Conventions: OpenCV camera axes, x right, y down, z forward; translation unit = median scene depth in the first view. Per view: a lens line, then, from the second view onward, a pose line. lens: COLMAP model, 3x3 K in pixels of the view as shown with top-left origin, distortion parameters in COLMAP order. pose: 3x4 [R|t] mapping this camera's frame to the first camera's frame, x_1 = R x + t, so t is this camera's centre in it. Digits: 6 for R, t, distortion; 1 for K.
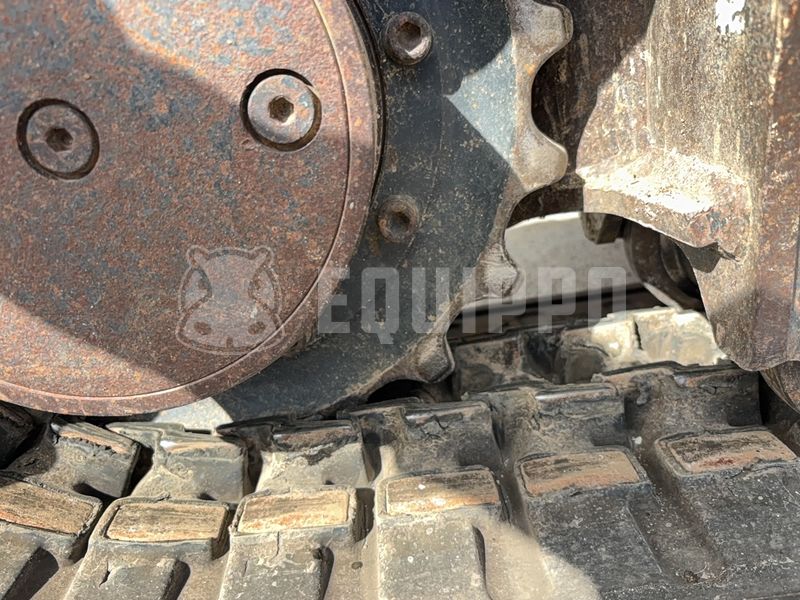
lens RADIAL K [[627.9, 0, 400.0], [0, 627.9, 300.0], [0, 0, 1]] dist [0.020561, -0.035631]
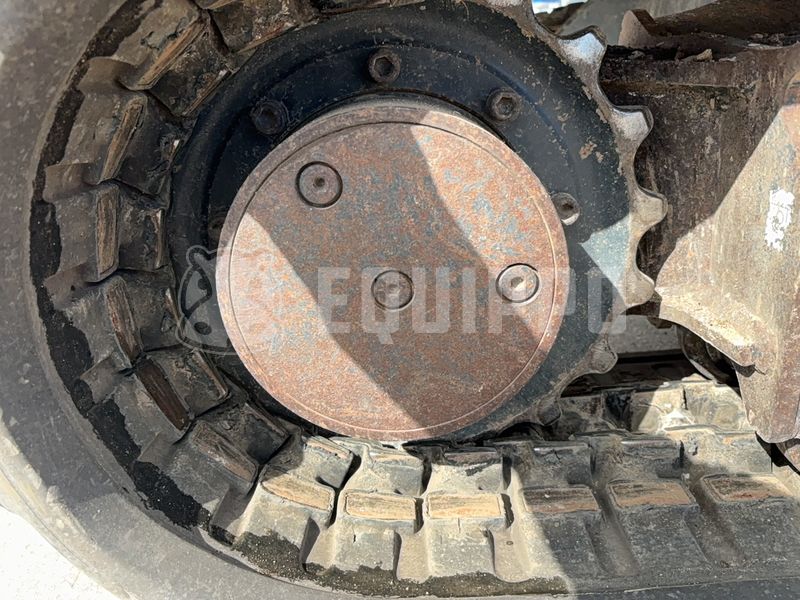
lens RADIAL K [[610.2, 0, 407.0], [0, 610.2, 304.6], [0, 0, 1]] dist [0.031787, -0.038365]
pose [[0.997395, 0.071622, -0.008522, -0.329804], [-0.071622, 0.997432, 0.000306, -0.148125], [0.008522, 0.000305, 0.999964, -0.505937]]
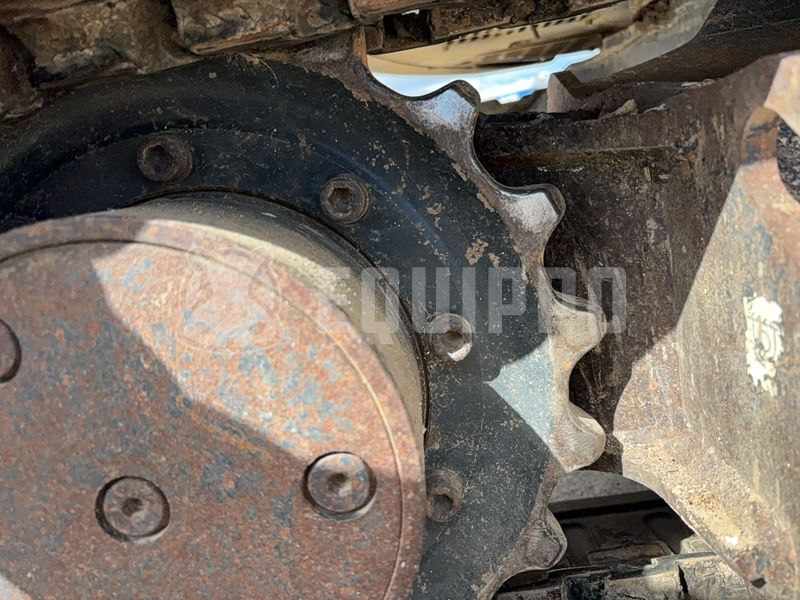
lens RADIAL K [[623.0, 0, 401.2], [0, 623.0, 310.2], [0, 0, 1]] dist [0.028895, -0.043253]
pose [[0.999016, -0.003836, -0.044192, -0.023626], [-0.002504, 0.989787, -0.142530, -0.299854], [0.044287, 0.142500, 0.988804, -0.059929]]
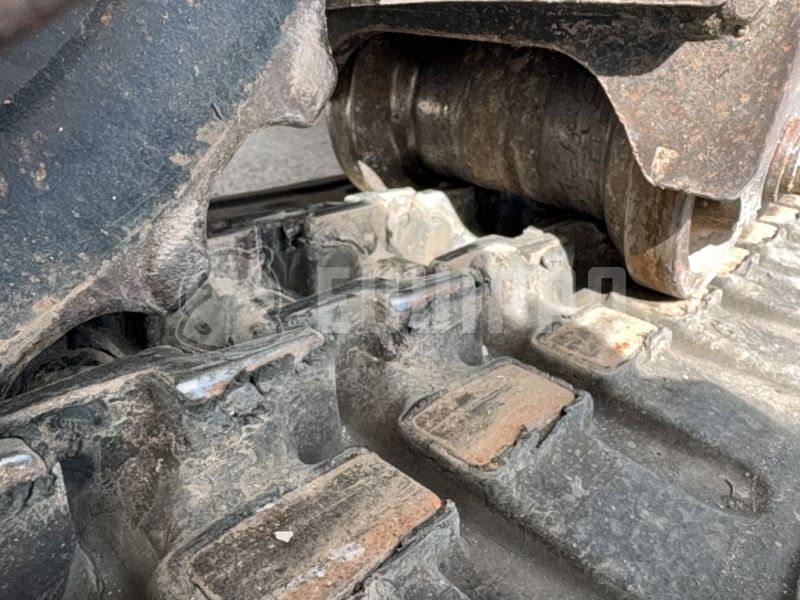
lens RADIAL K [[607.7, 0, 400.0], [0, 607.7, 300.0], [0, 0, 1]] dist [0.001014, 0.000379]
pose [[0.664417, -0.114999, 0.738462, -0.193012], [0.079294, 0.993361, 0.083351, 0.115369], [-0.743144, 0.003176, 0.669124, 0.679406]]
